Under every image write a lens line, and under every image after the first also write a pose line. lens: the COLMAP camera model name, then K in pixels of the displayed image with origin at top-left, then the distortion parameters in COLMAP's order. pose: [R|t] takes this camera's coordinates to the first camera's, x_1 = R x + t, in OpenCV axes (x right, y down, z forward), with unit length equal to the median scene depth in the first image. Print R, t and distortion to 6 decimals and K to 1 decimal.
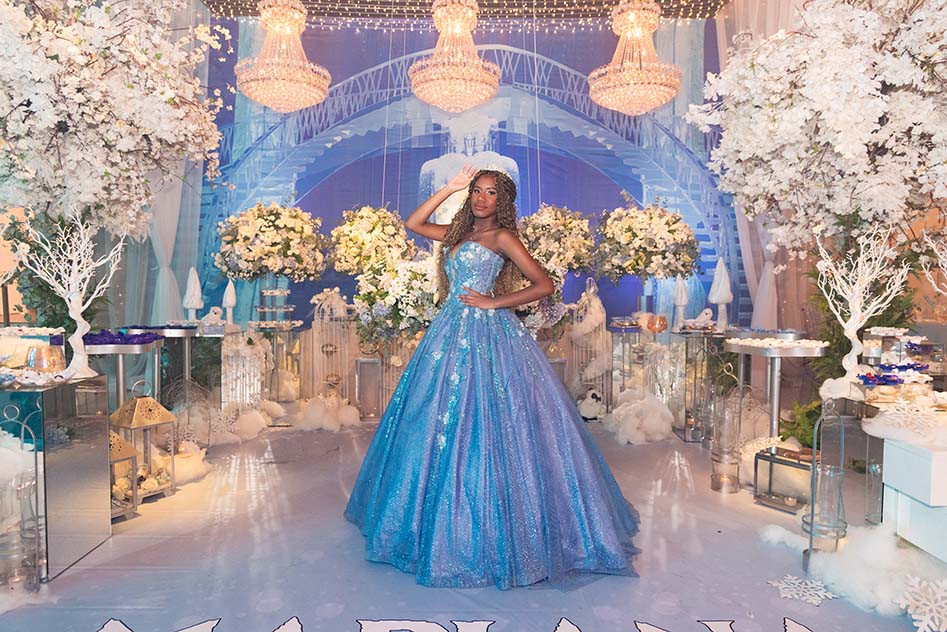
lens RADIAL K [[656.3, 0, 470.0], [0, 656.3, 310.9], [0, 0, 1]] dist [-0.014214, -0.001595]
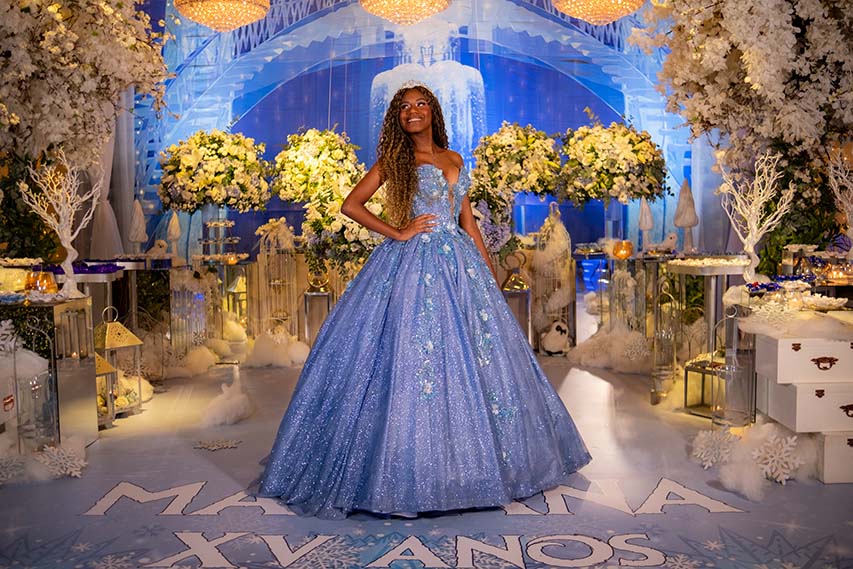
lens RADIAL K [[922.5, 0, 430.2], [0, 922.5, 279.1], [0, 0, 1]] dist [-0.154071, 0.232548]
pose [[0.999460, -0.016712, -0.028274, 0.042466], [0.017571, 0.999383, 0.030410, 0.015818], [0.027749, -0.030890, 0.999138, -0.302402]]
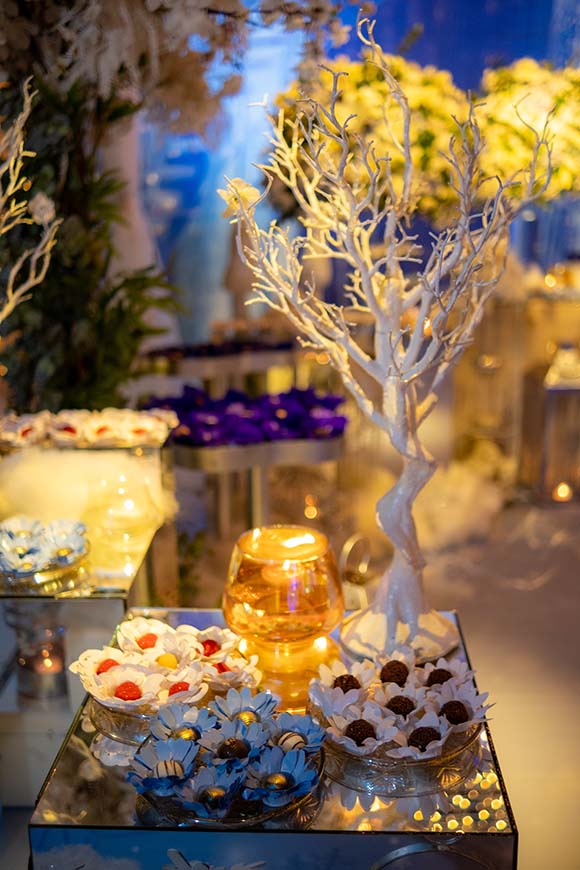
lens RADIAL K [[940.9, 0, 290.0], [0, 940.9, 435.0], [0, 0, 1]] dist [-0.154071, 0.232548]
pose [[0.999507, -0.012130, -0.028972, -0.333332], [0.018110, 0.976212, 0.216062, -0.042859], [0.025662, -0.216480, 0.975950, 0.307628]]
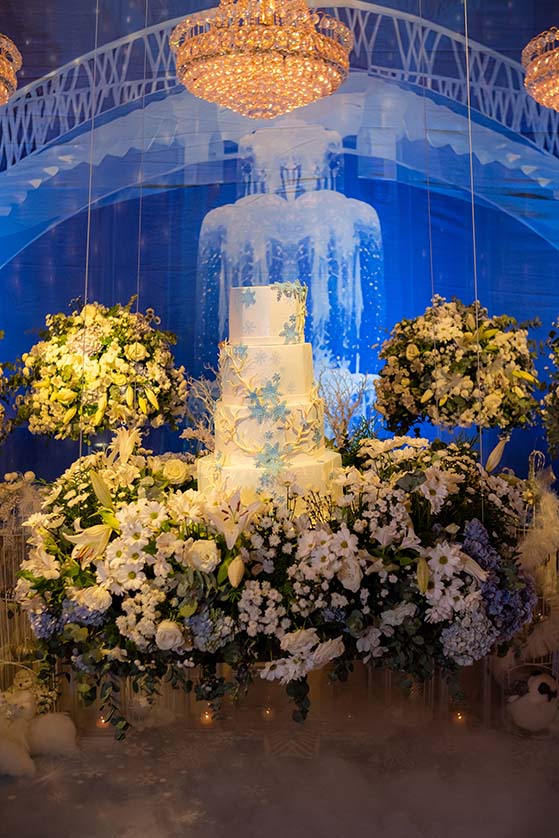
lens RADIAL K [[906.3, 0, 279.5], [0, 906.3, 419.0], [0, 0, 1]] dist [-0.154071, 0.232548]
pose [[0.999954, -0.005060, -0.008190, -0.005805], [0.005274, 0.999637, 0.026423, -0.091384], [0.008053, -0.026465, 0.999617, 0.309558]]
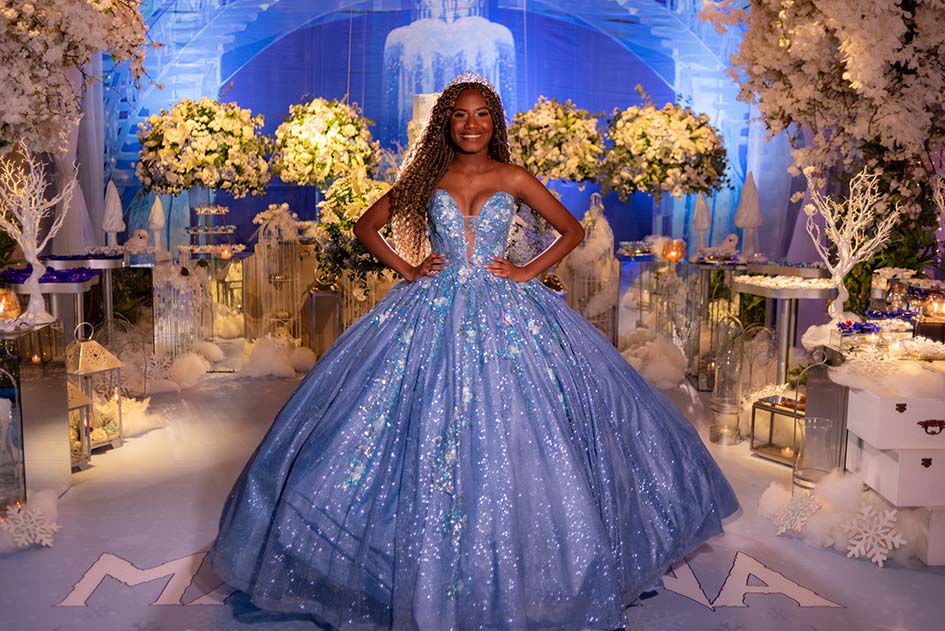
lens RADIAL K [[1001.9, 0, 470.4], [0, 1001.9, 303.2], [0, 0, 1]] dist [0.029129, -0.047290]
pose [[0.999877, 0.002523, 0.015493, 0.007866], [-0.004156, 0.994328, 0.106271, -0.045190], [-0.015137, -0.106323, 0.994216, -0.249475]]
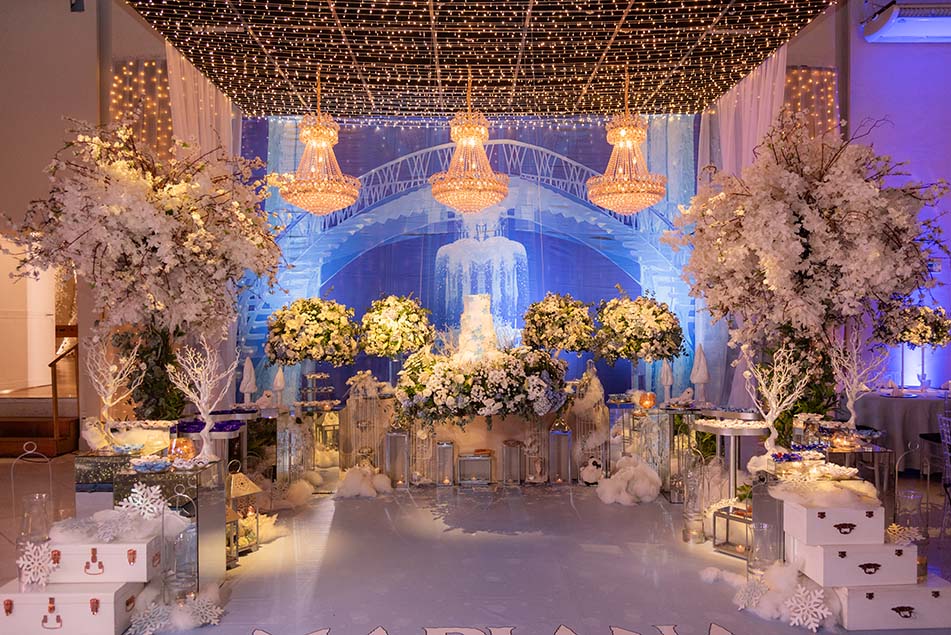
lens RADIAL K [[747.8, 0, 478.9], [0, 747.8, 328.4], [0, 0, 1]] dist [0.003890, -0.041708]
pose [[0.999903, -0.009662, 0.010004, -0.023167], [0.009996, 0.999377, -0.033843, -0.061428], [-0.009671, 0.033939, 0.999377, -0.301272]]
